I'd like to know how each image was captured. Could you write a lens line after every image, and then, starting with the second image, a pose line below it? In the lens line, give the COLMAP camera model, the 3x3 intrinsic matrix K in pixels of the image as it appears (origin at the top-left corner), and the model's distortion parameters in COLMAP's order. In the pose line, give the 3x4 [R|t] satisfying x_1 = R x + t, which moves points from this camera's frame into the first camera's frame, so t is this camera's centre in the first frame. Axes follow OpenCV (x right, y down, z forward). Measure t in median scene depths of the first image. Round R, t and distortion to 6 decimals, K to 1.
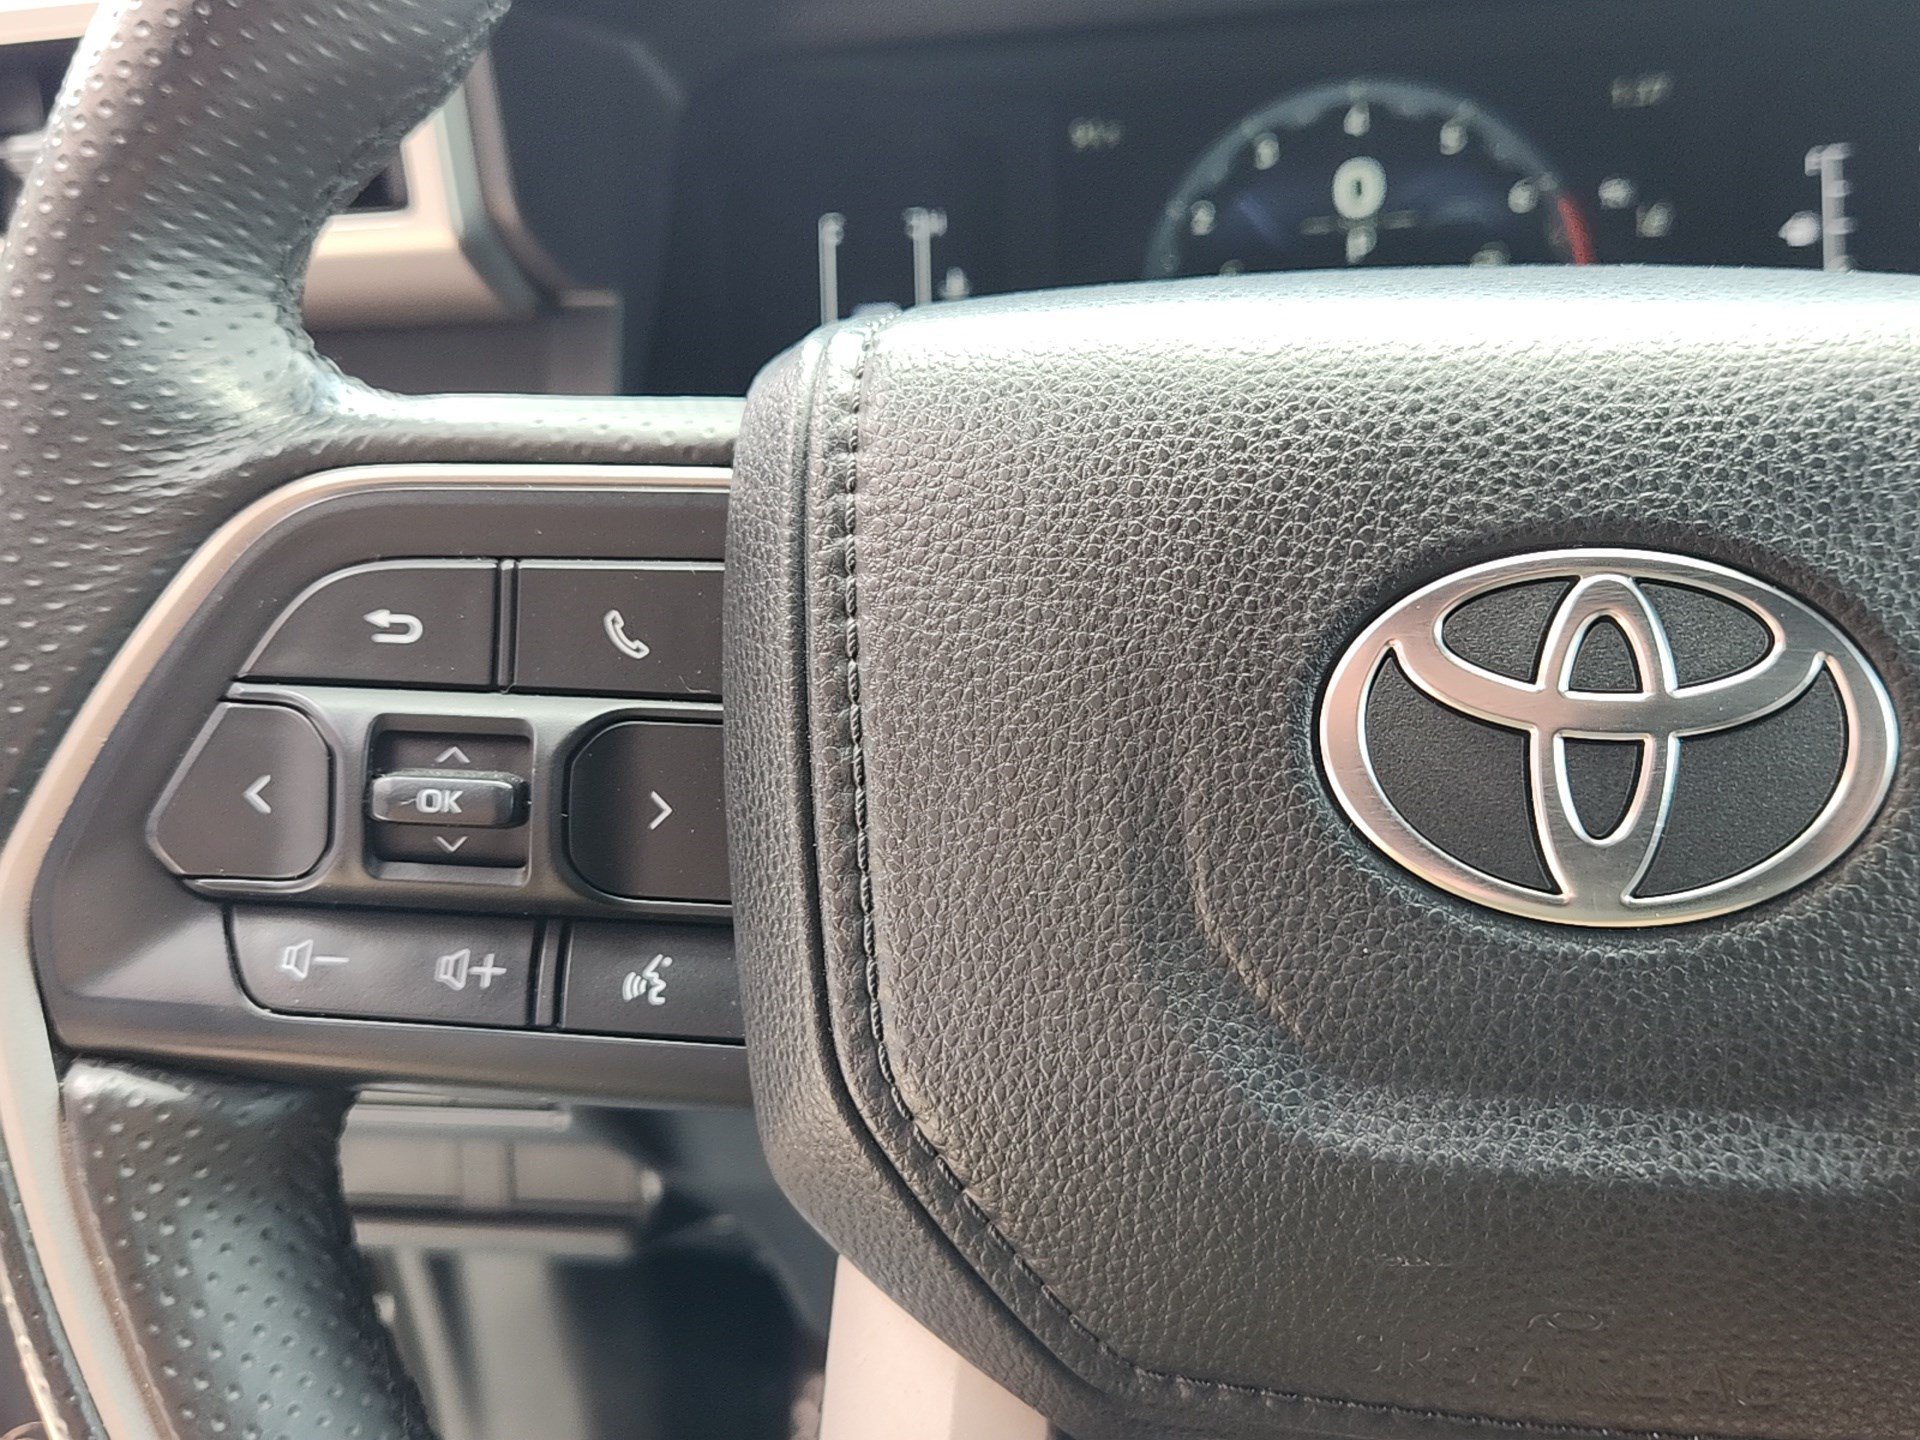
lens RADIAL K [[1801.4, 0, 959.0], [0, 1801.4, 666.8], [0, 0, 1]] dist [0.086235, -0.159415]
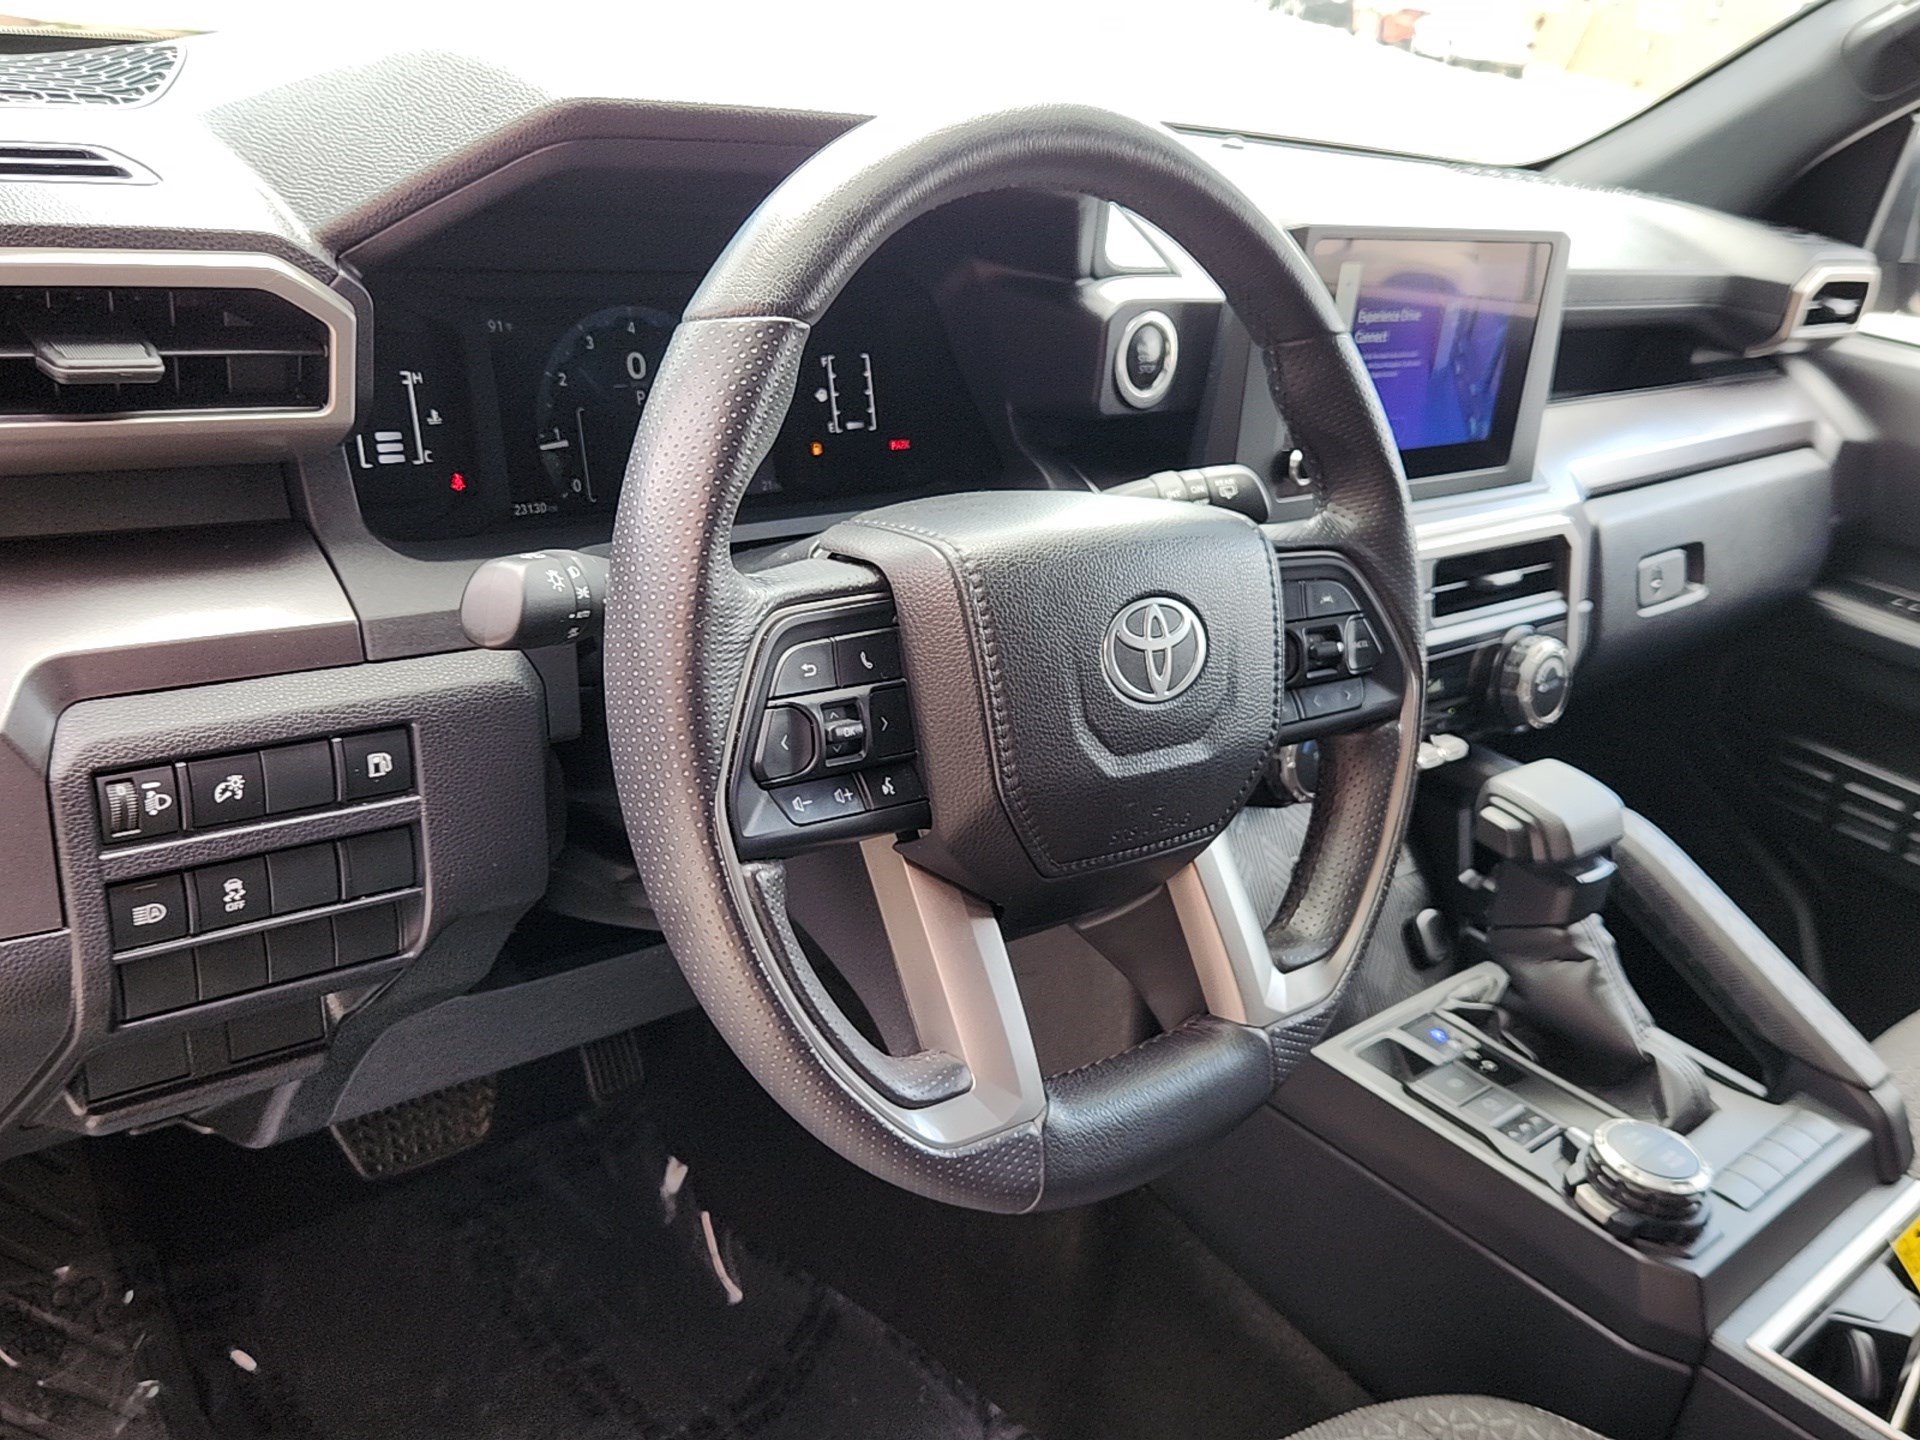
lens RADIAL K [[1801.4, 0, 959.0], [0, 1801.4, 666.8], [0, 0, 1]] dist [0.086235, -0.159415]
pose [[0.576022, -0.140199, 0.805322, -2.215715], [0.080223, 0.990122, 0.114990, -0.298519], [-0.813488, -0.001631, 0.581579, -0.633039]]
